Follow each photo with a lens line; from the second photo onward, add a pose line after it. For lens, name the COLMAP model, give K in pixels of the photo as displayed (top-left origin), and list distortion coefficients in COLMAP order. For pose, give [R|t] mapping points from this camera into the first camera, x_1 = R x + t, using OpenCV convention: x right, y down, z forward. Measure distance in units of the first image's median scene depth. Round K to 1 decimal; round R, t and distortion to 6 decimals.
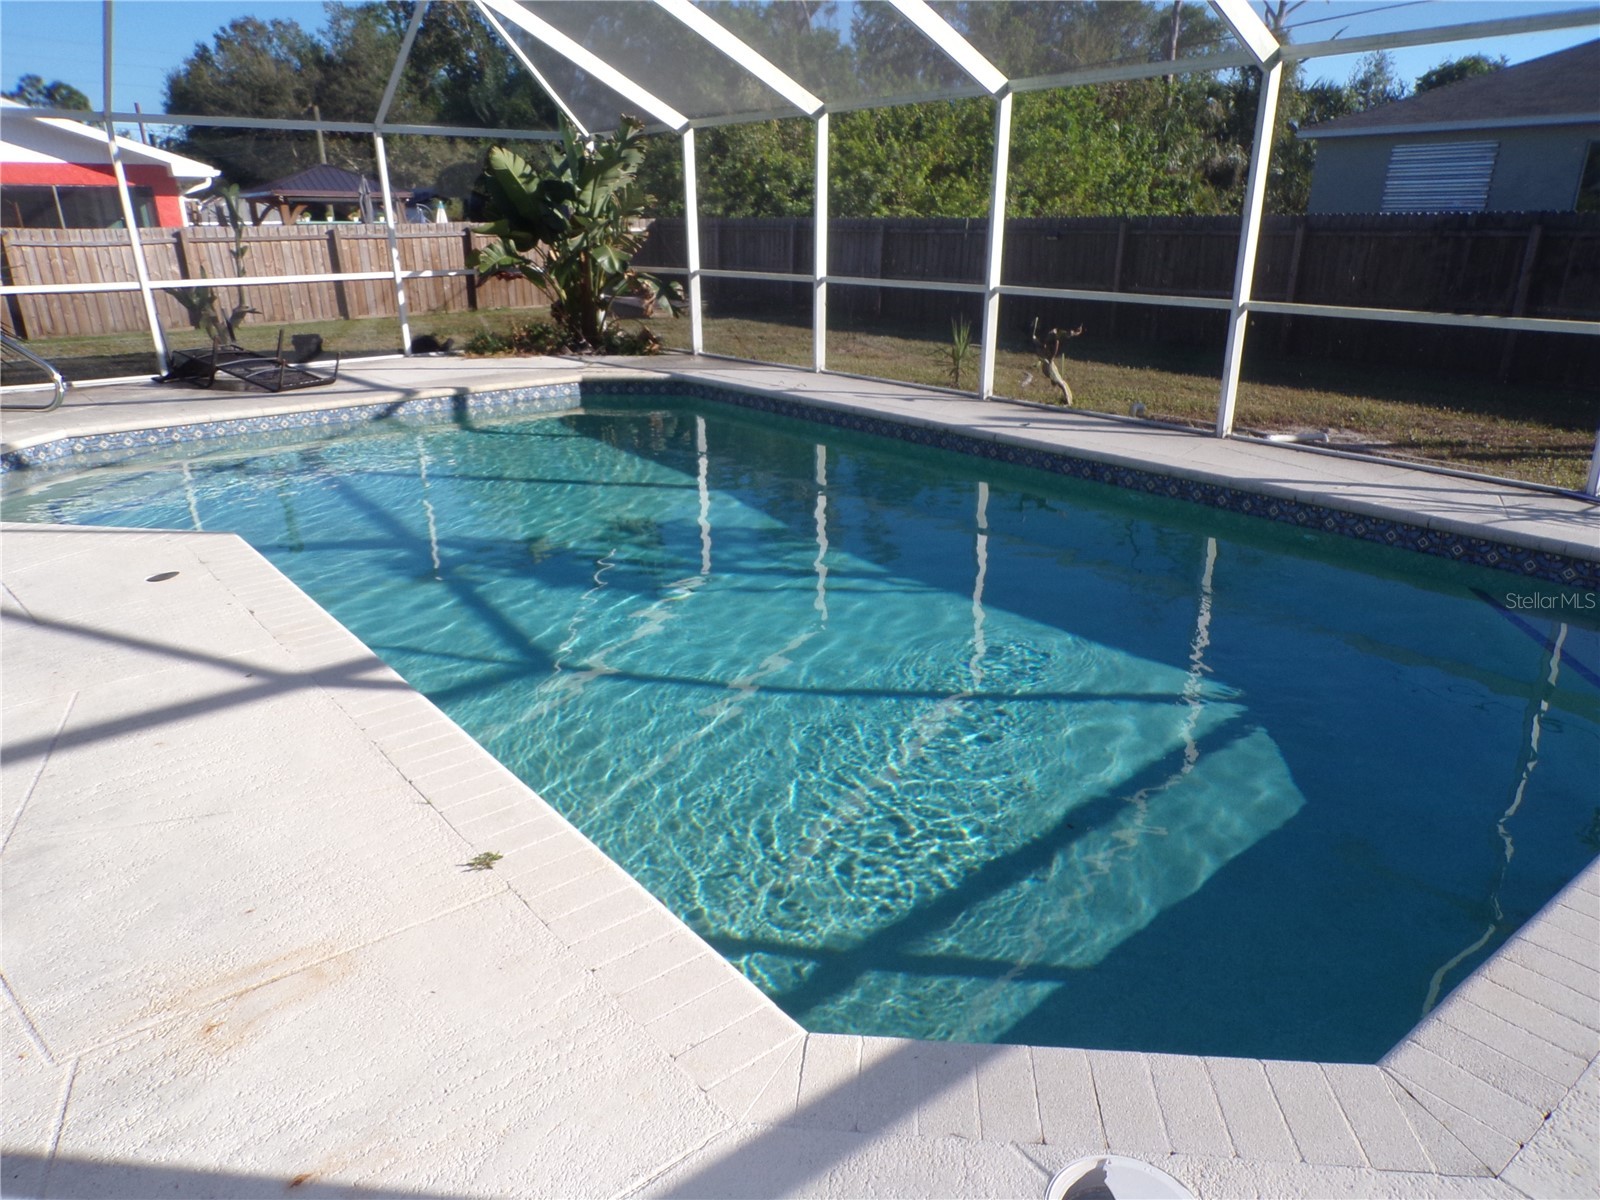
lens RADIAL K [[1100.7, 0, 831.9], [0, 1100.7, 600.4], [0, 0, 1]] dist [0.003629, 0.024659]
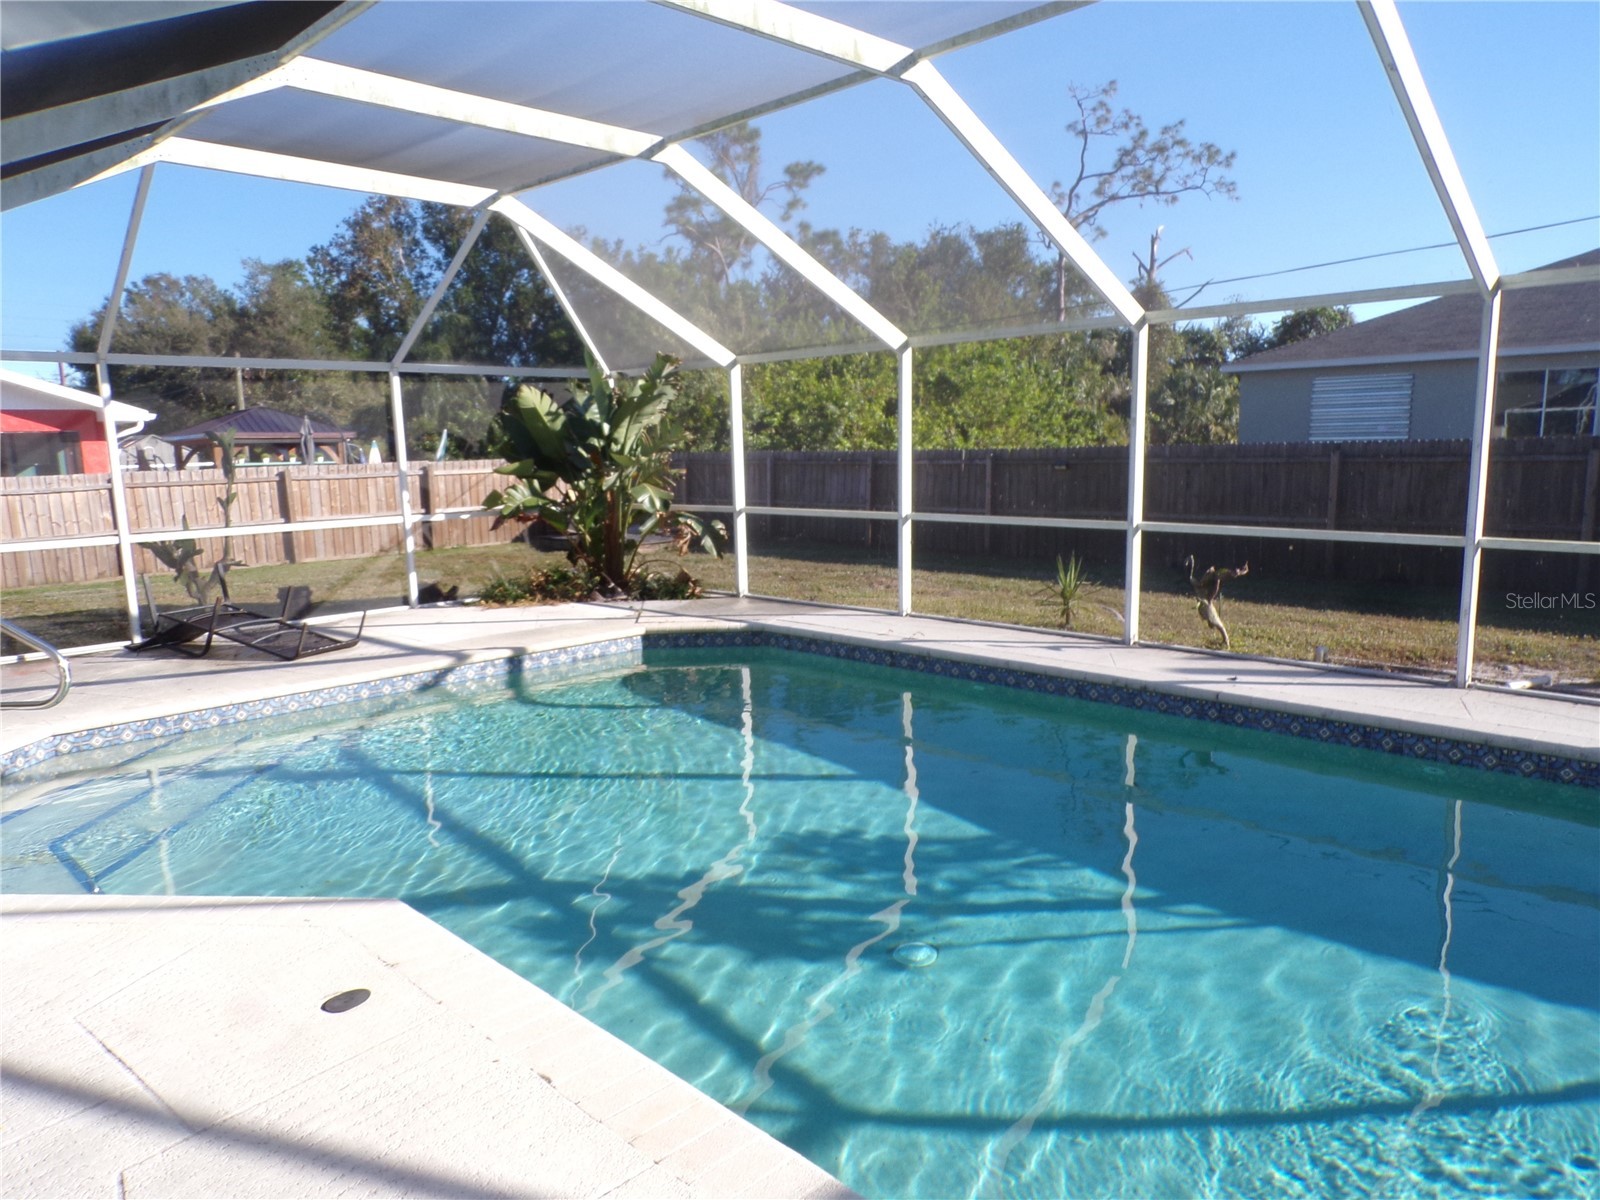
lens RADIAL K [[1100.7, 0, 831.9], [0, 1100.7, 600.4], [0, 0, 1]] dist [0.003629, 0.024659]
pose [[0.995666, -0.027957, 0.088701, -0.132152], [0.044728, 0.980150, -0.193146, -0.041456], [-0.081541, 0.196276, 0.977152, 0.104858]]
